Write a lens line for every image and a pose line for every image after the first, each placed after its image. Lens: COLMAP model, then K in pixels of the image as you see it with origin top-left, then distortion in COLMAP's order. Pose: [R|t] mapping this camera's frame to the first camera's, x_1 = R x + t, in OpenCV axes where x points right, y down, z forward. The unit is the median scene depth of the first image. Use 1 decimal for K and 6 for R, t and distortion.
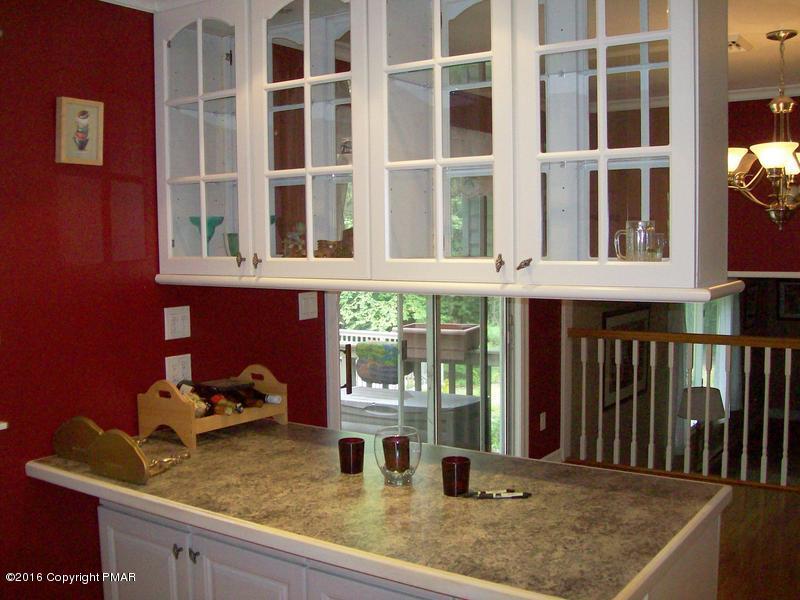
lens RADIAL K [[856.2, 0, 394.4], [0, 856.2, 304.8], [0, 0, 1]] dist [-0.169701, 0.127002]
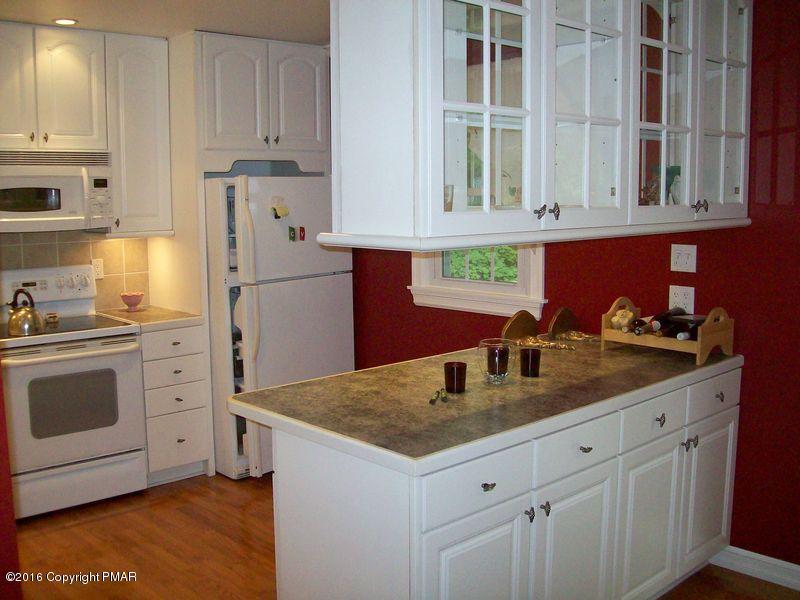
lens RADIAL K [[856.2, 0, 394.4], [0, 856.2, 304.8], [0, 0, 1]] dist [-0.169701, 0.127002]
pose [[-0.212735, 0.141275, -0.966843, 1.346376], [-0.070976, 0.984644, 0.159493, -0.100925], [0.974529, 0.102552, -0.199442, 1.202012]]
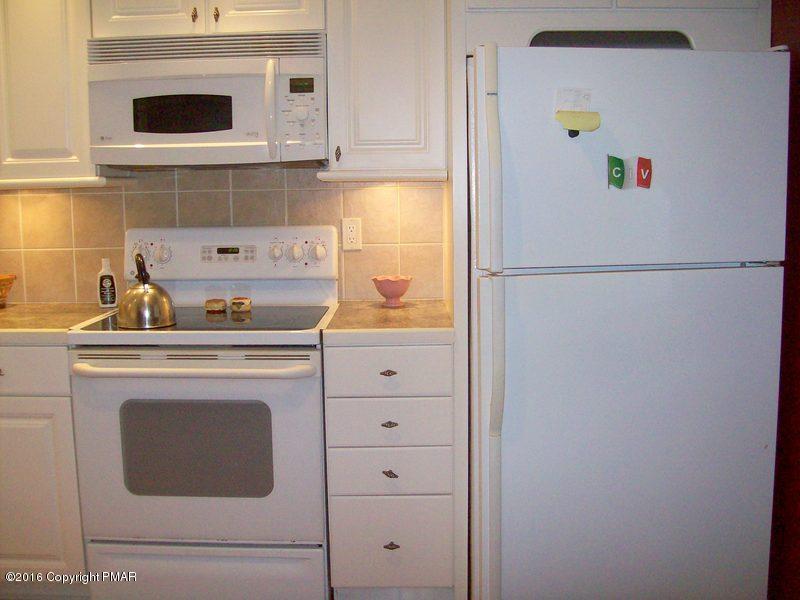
lens RADIAL K [[856.2, 0, 394.4], [0, 856.2, 304.8], [0, 0, 1]] dist [-0.169701, 0.127002]
pose [[-0.835749, 0.097244, -0.540432, 0.065145], [-0.020954, 0.977829, 0.208353, 0.035721], [0.548711, 0.185455, -0.815182, 1.190348]]
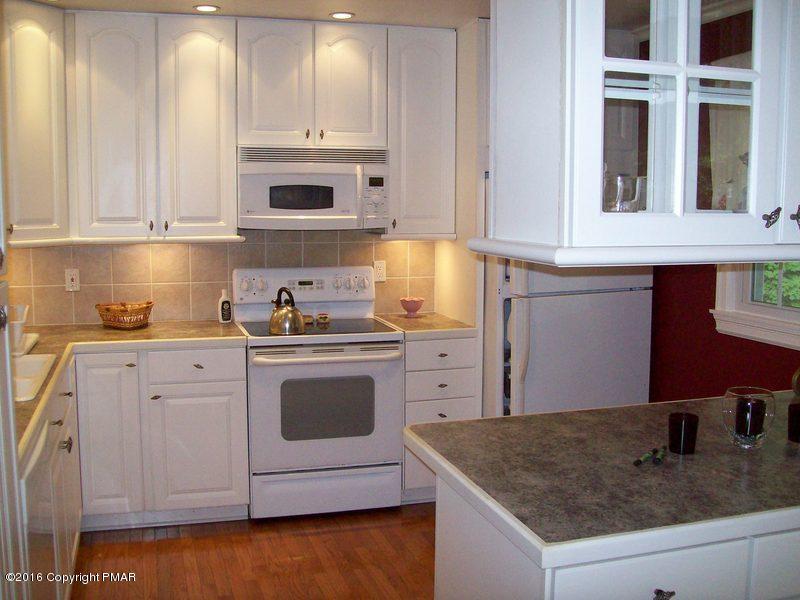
lens RADIAL K [[856.2, 0, 394.4], [0, 856.2, 304.8], [0, 0, 1]] dist [-0.169701, 0.127002]
pose [[-0.621772, 0.104638, -0.776177, 1.035967], [-0.058870, 0.981987, 0.179542, -0.094625], [0.780983, 0.157328, -0.604412, 1.349791]]
